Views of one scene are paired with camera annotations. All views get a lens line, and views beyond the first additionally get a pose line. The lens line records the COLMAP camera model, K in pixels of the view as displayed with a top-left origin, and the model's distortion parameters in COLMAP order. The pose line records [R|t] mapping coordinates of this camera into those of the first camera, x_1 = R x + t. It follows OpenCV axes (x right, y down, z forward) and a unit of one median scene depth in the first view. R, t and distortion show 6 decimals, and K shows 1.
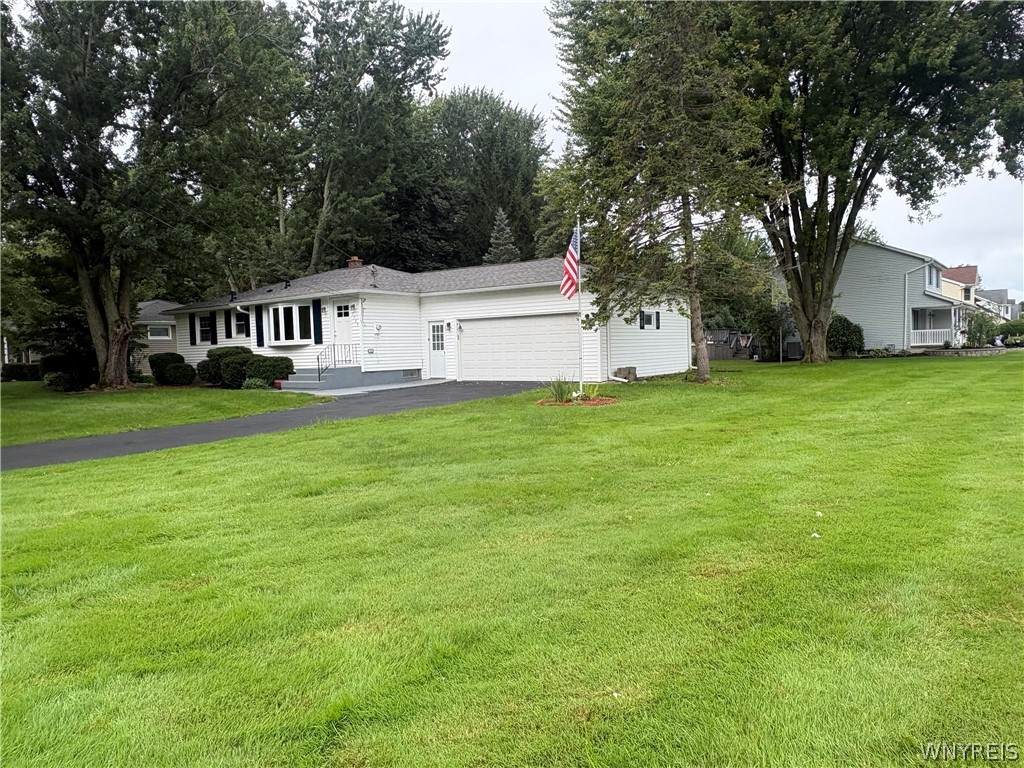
lens RADIAL K [[746.4, 0, 511.7], [0, 746.4, 385.6], [0, 0, 1]] dist [-0.003173, -0.000094]
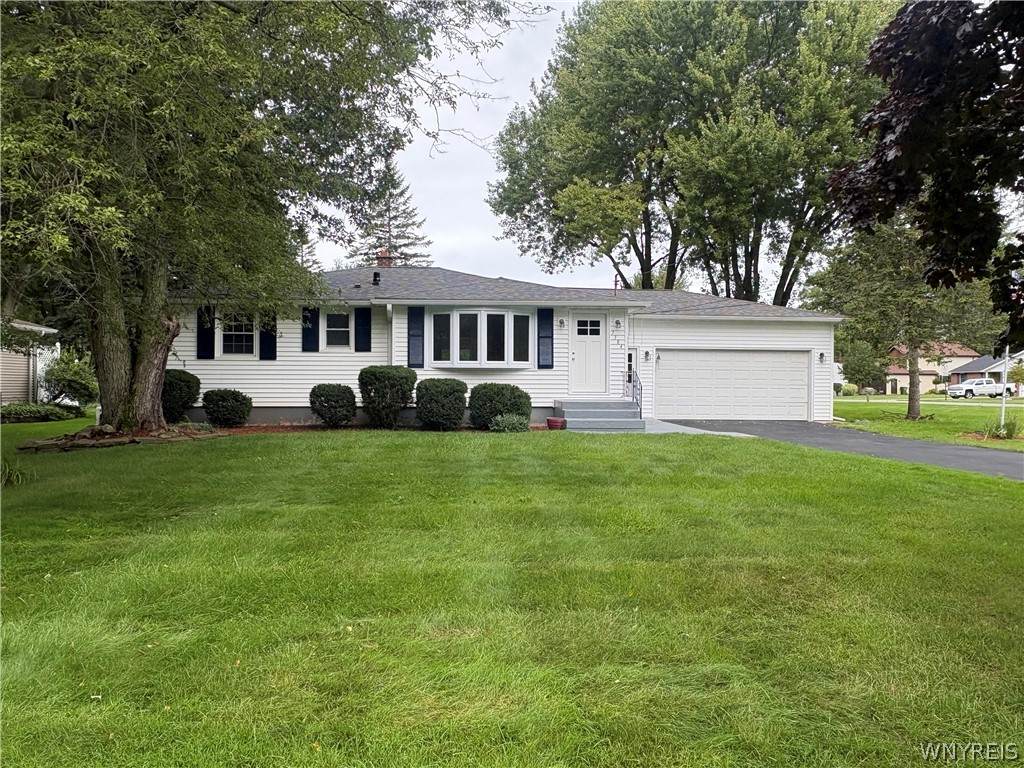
lens RADIAL K [[746.4, 0, 511.8], [0, 746.4, 385.1], [0, 0, 1]] dist [-0.003173, -0.000094]
pose [[0.743096, 0.035729, 0.668230, -0.773551], [0.008145, 0.998017, -0.062419, 0.006381], [-0.669135, 0.051826, 0.741332, 0.472955]]
